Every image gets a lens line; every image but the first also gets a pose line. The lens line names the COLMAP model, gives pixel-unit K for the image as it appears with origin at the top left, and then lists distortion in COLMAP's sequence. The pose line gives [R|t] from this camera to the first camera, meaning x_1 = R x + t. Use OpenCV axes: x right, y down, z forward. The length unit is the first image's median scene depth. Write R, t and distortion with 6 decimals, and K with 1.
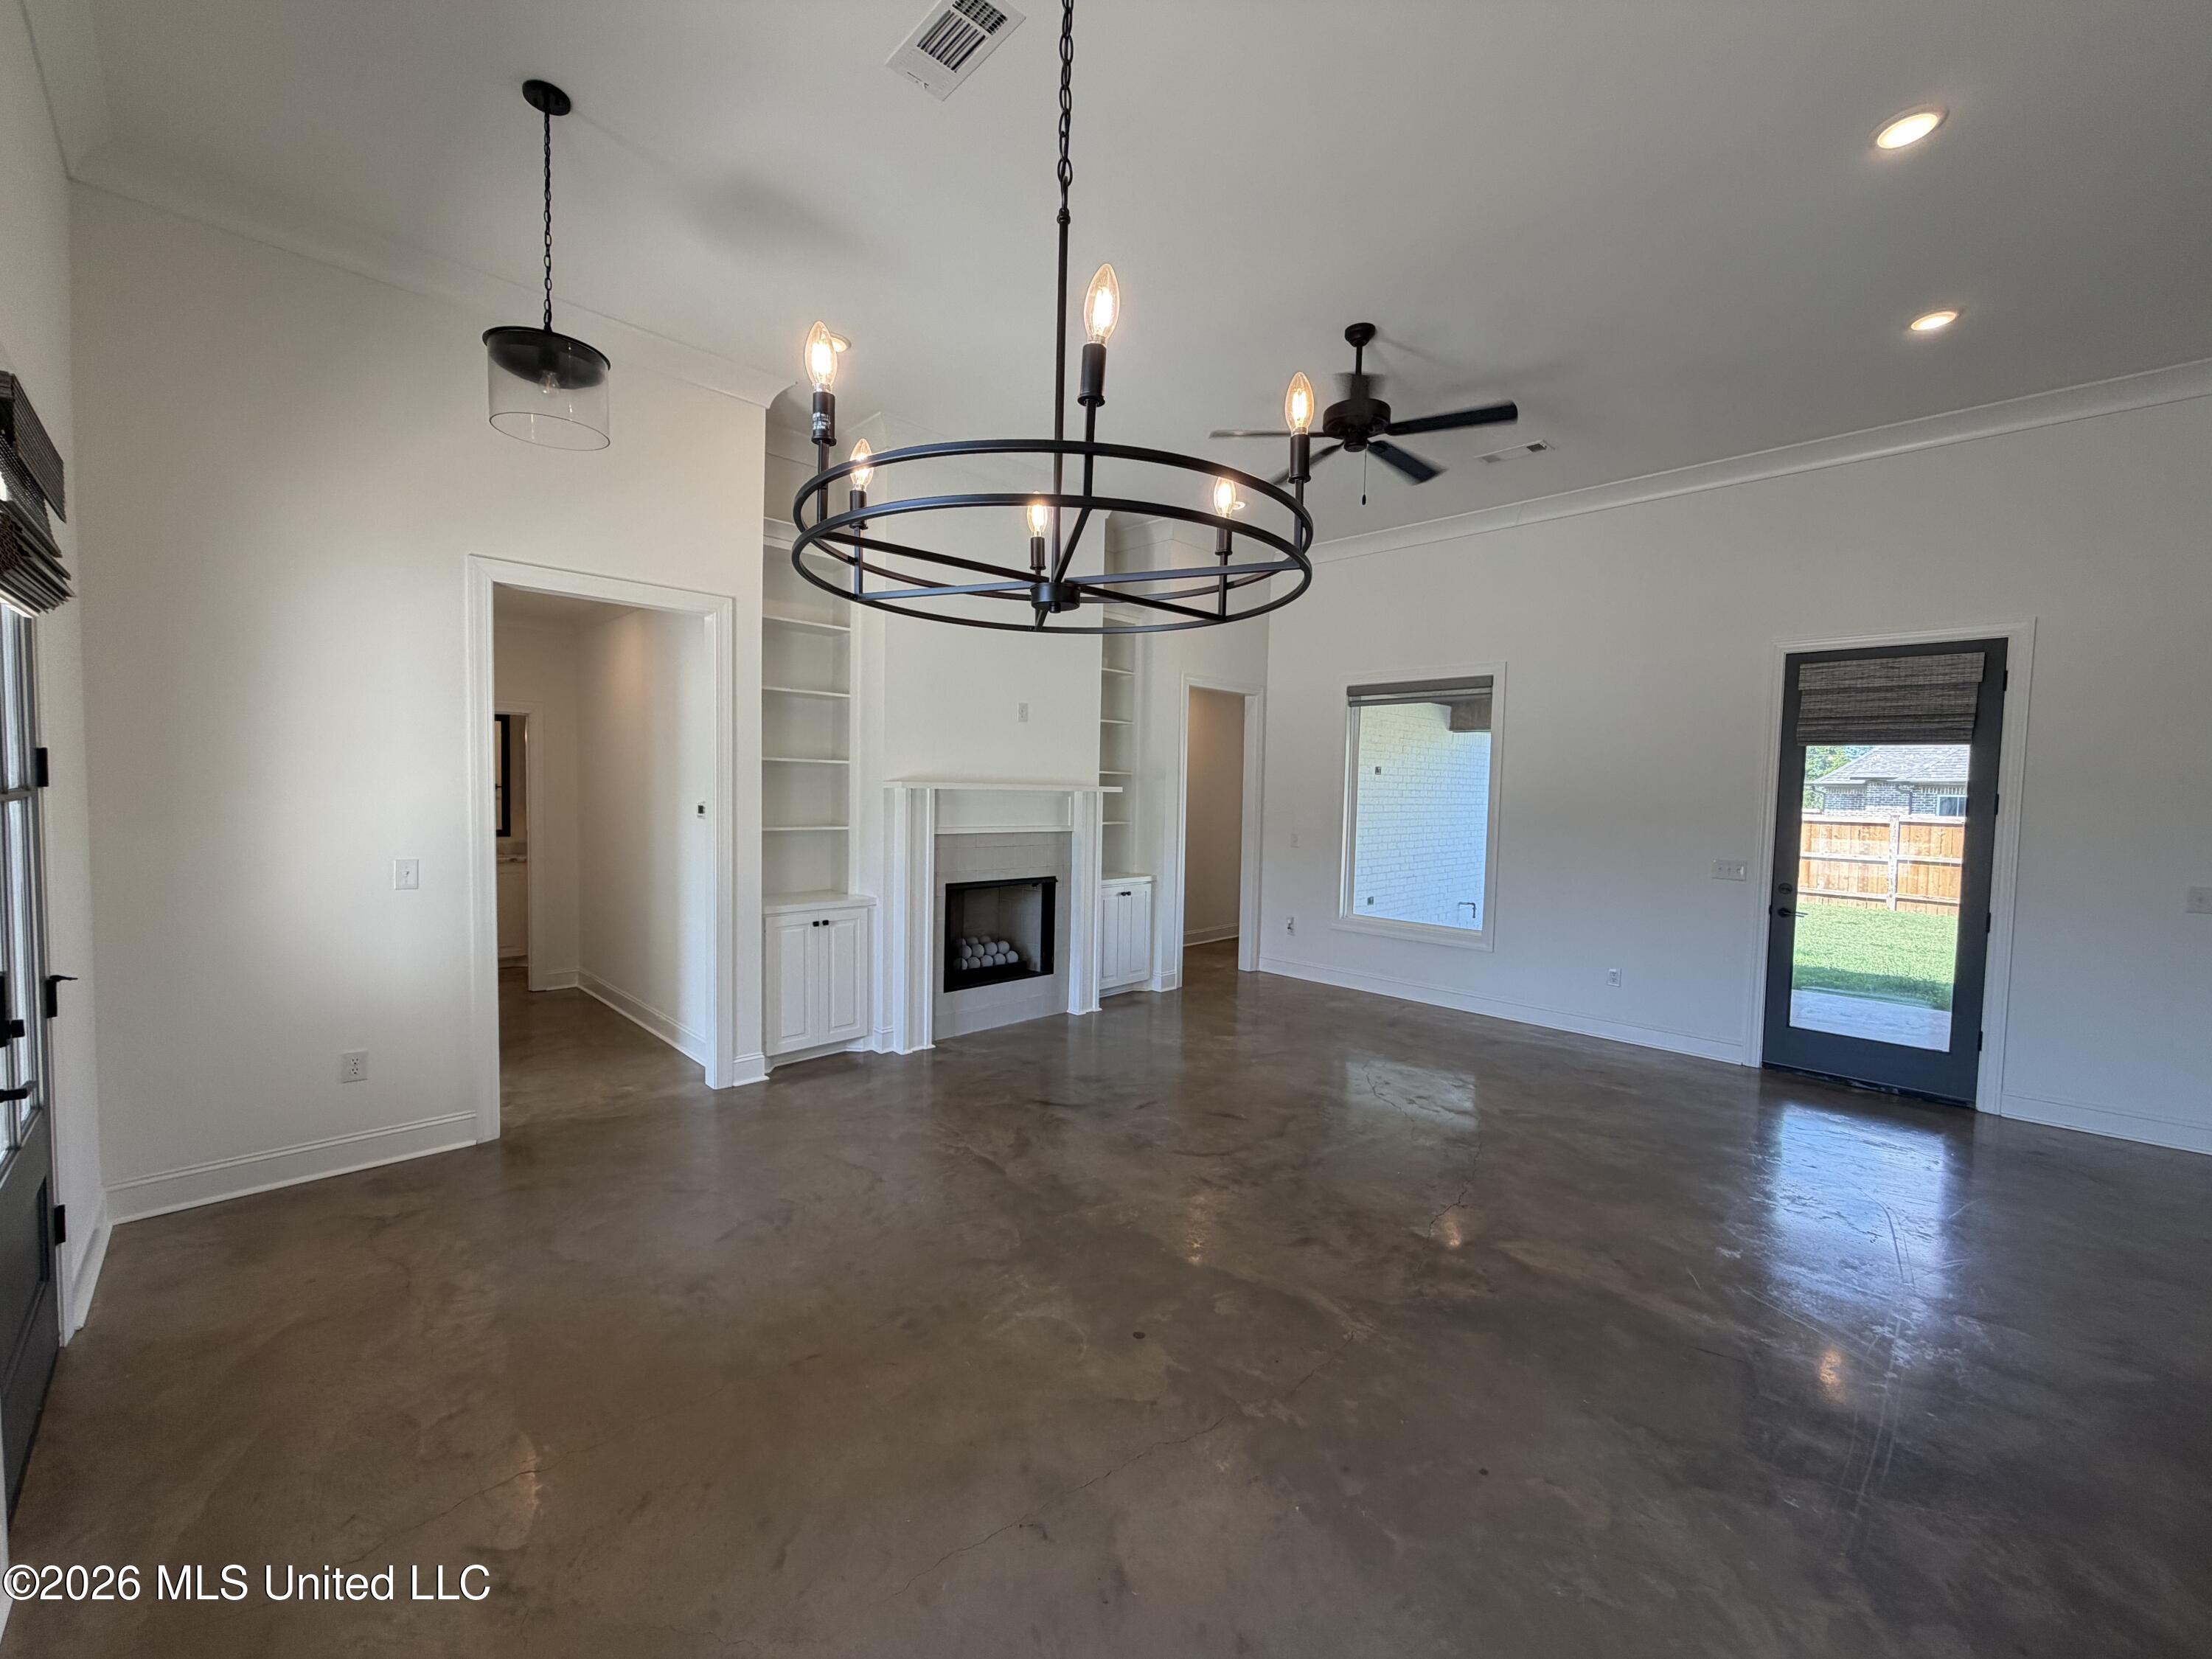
lens RADIAL K [[880.3, 0, 1098.0], [0, 880.3, 829.4], [0, 0, 1]] dist [-0.000178, 0.000228]
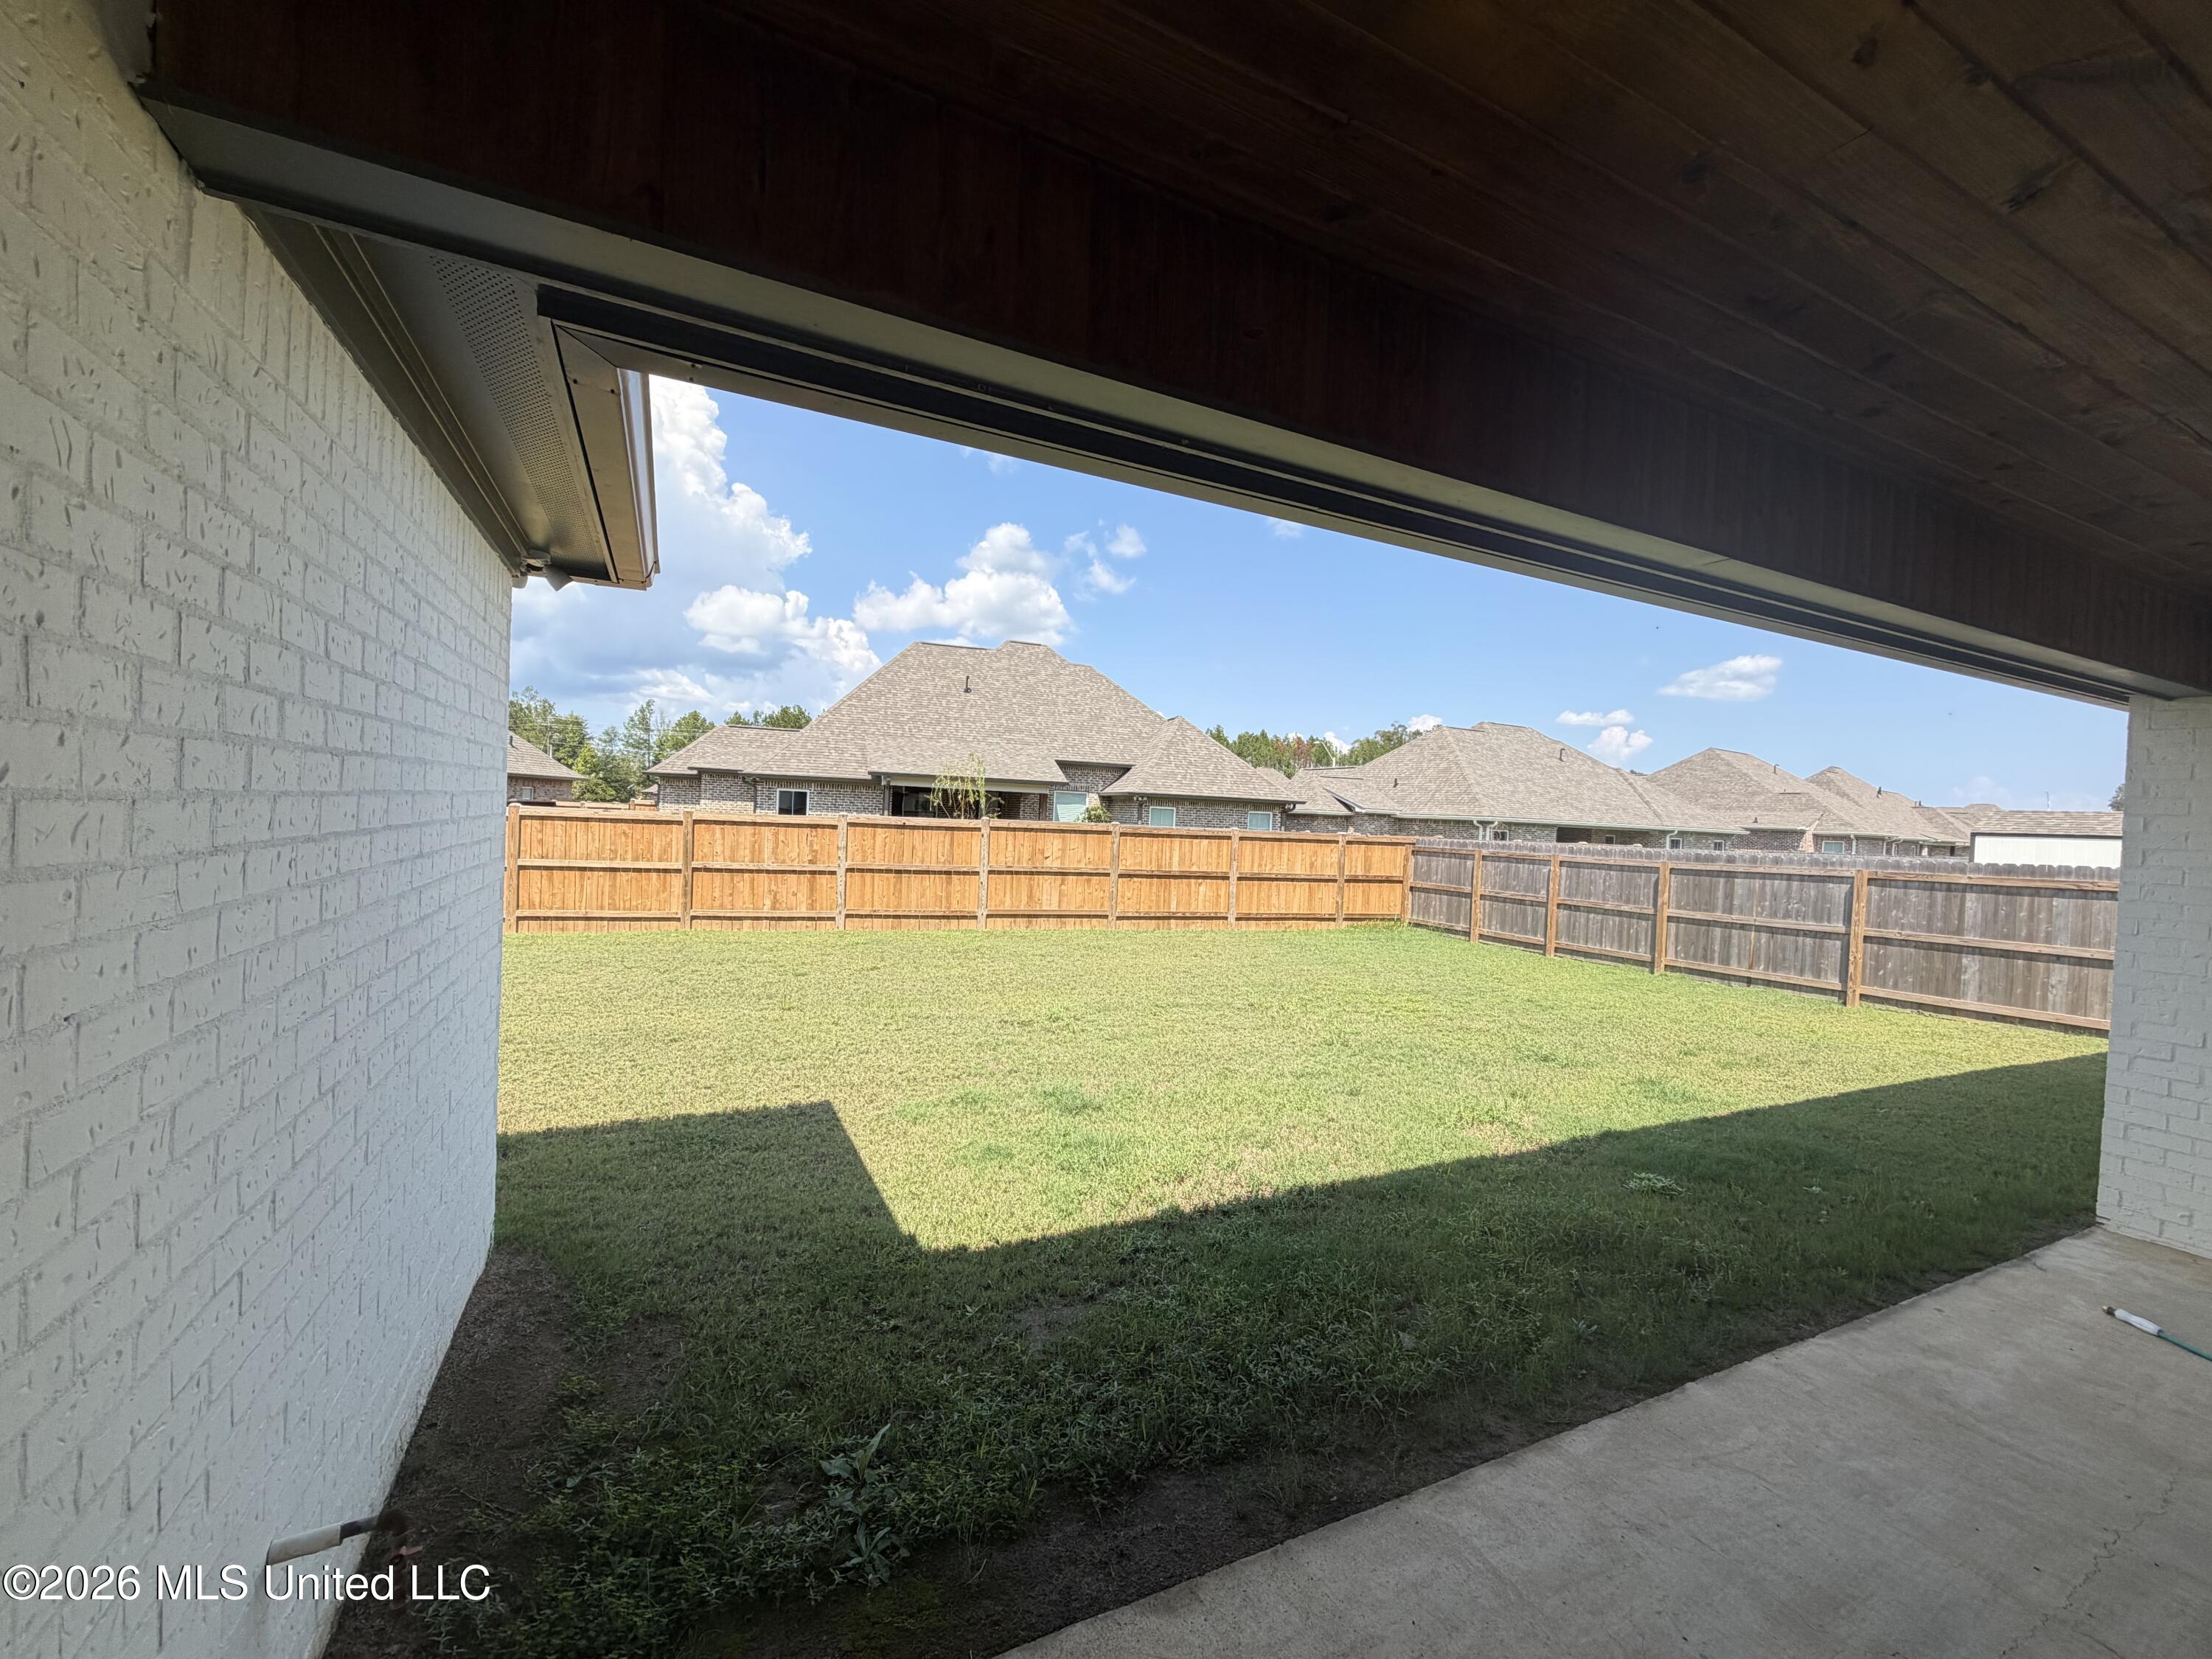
lens RADIAL K [[880.3, 0, 1094.0], [0, 880.3, 830.7], [0, 0, 1]] dist [-0.000178, 0.000228]
pose [[0.324123, -0.025846, 0.945662, 0.642288], [0.008582, 0.999666, 0.024380, -0.063299], [-0.945976, 0.000214, 0.324236, 1.648020]]
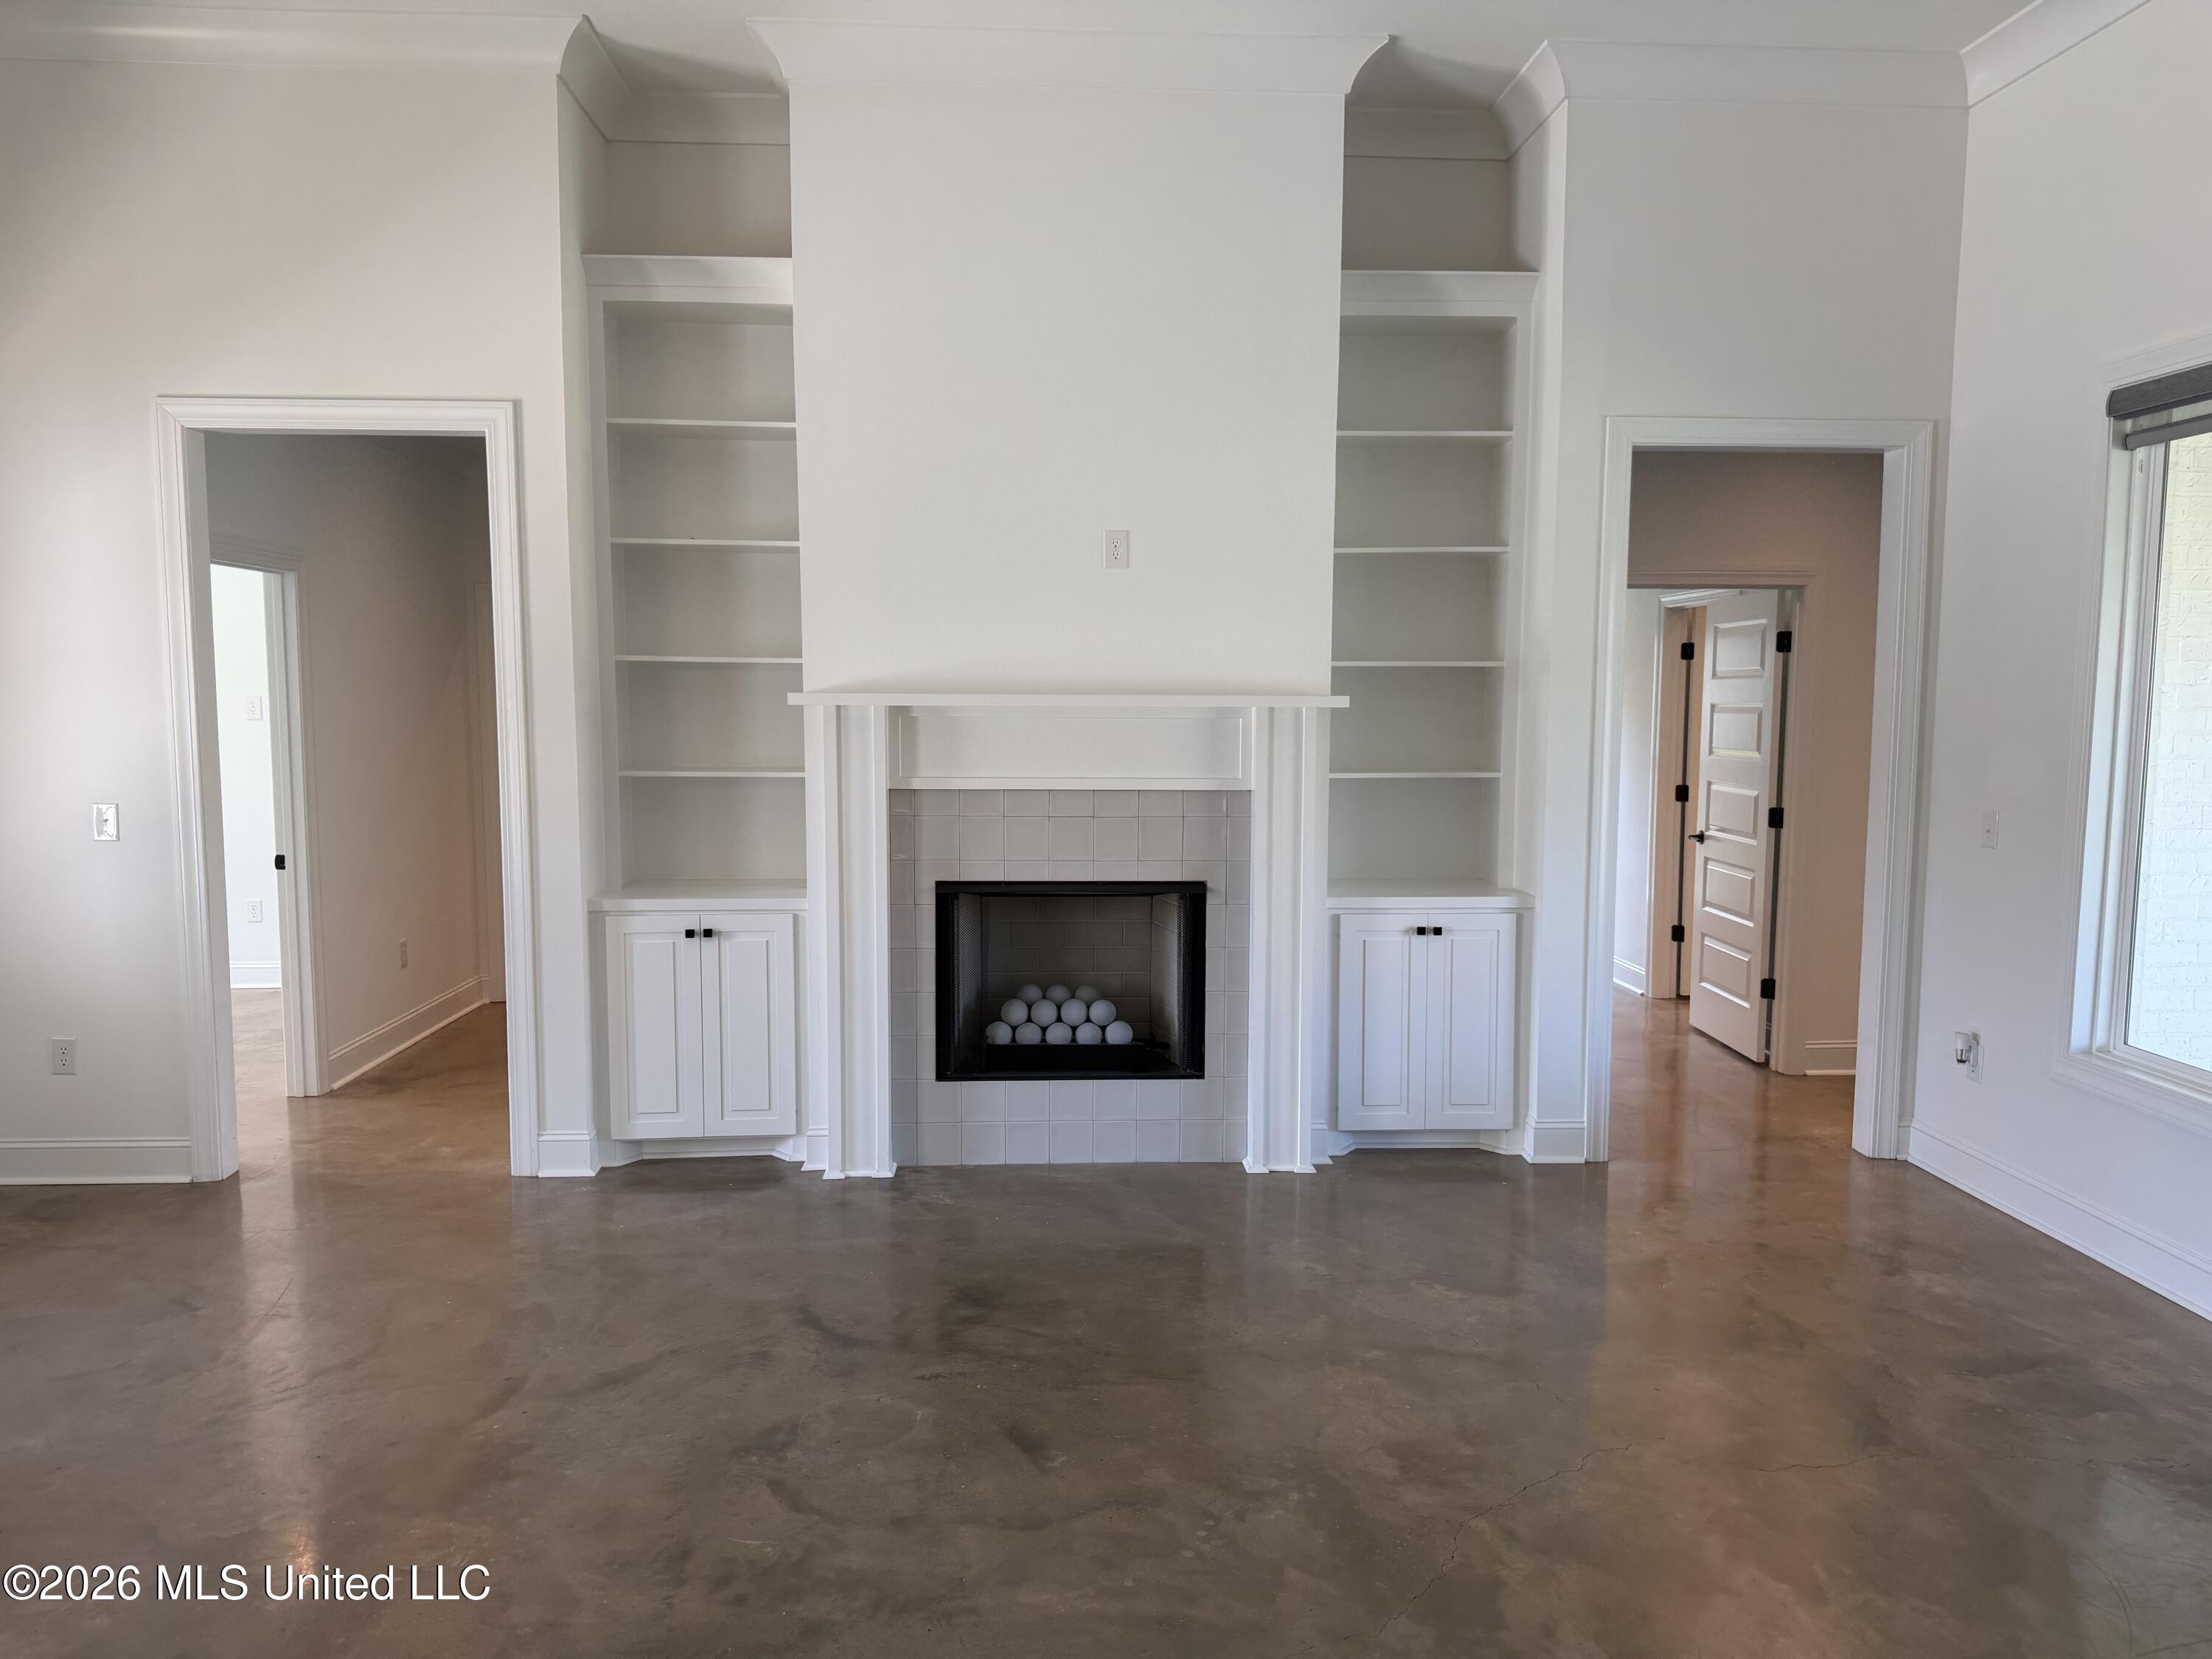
lens RADIAL K [[1559.6, 0, 1104.5], [0, 1559.6, 826.9], [0, 0, 1]] dist [0.039179, -0.021229]
pose [[0.750381, 0.039443, -0.659828, 0.547857], [-0.018109, 0.999070, 0.039128, -0.010779], [0.660757, -0.017412, 0.750397, 0.361815]]
